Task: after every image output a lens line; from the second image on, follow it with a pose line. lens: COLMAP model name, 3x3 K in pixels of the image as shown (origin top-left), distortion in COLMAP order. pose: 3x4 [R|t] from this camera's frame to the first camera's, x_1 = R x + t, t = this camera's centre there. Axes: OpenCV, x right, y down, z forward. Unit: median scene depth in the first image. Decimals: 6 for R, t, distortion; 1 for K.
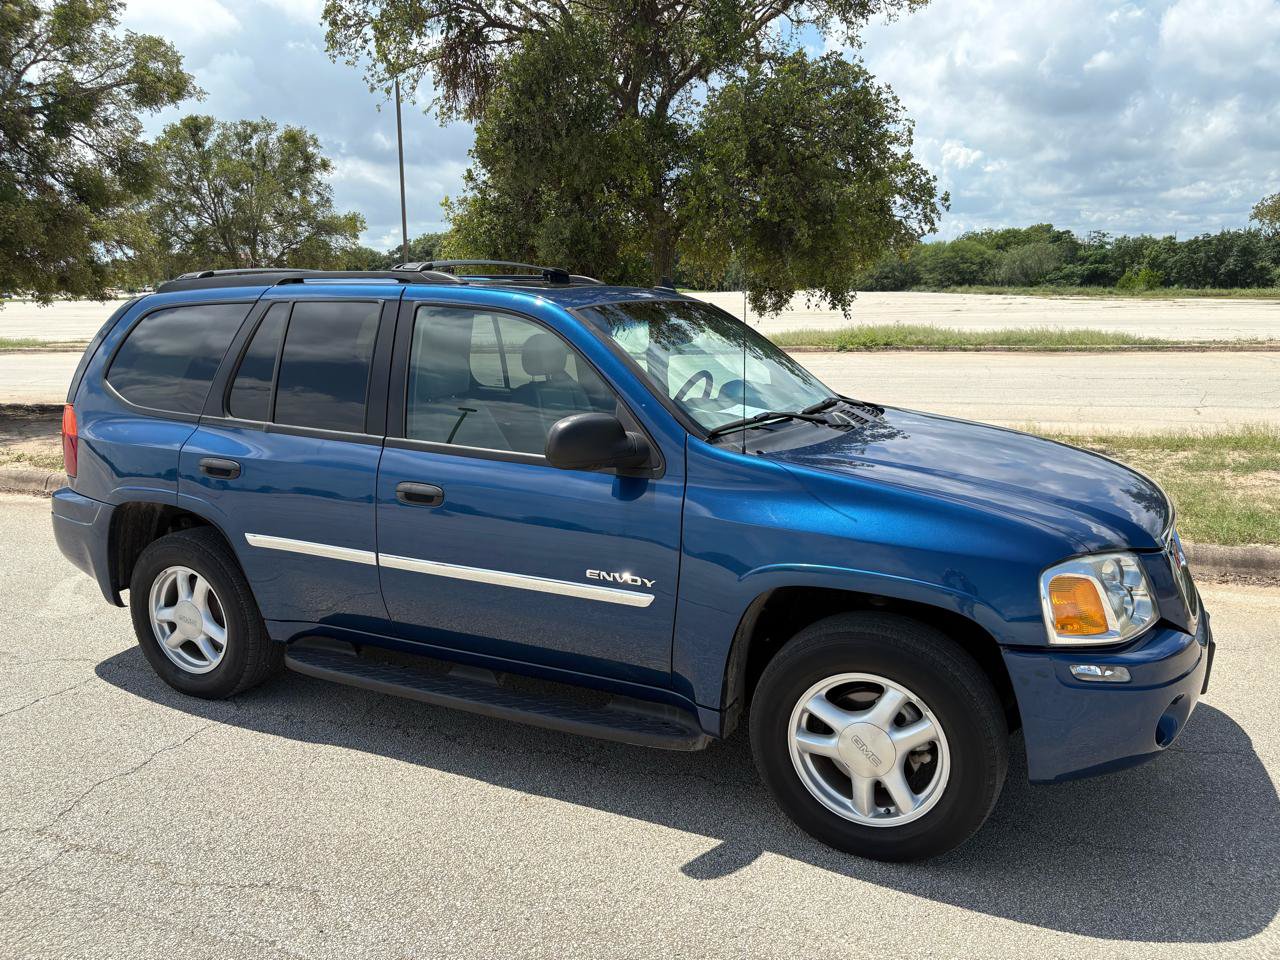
lens RADIAL K [[978.9, 0, 634.2], [0, 978.9, 484.2], [0, 0, 1]] dist [0.013382, 0.007169]
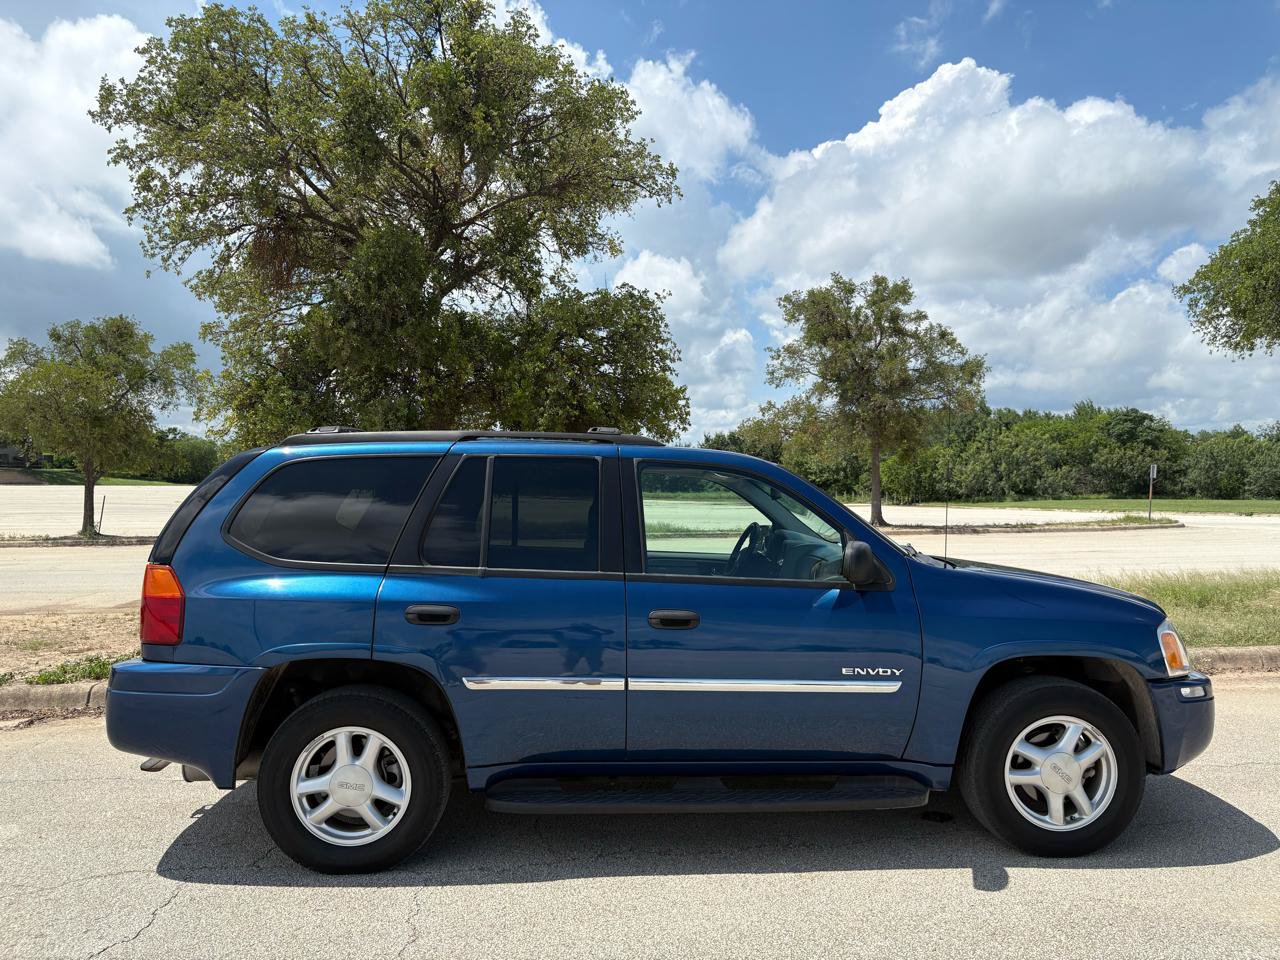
lens RADIAL K [[971.4, 0, 645.7], [0, 971.4, 479.5], [0, 0, 1]] dist [0.041066, -0.045565]
pose [[0.864251, 0.022017, 0.502578, -0.675476], [0.080972, 0.979927, -0.182172, 0.043702], [-0.496501, 0.198137, 0.845120, 0.013818]]
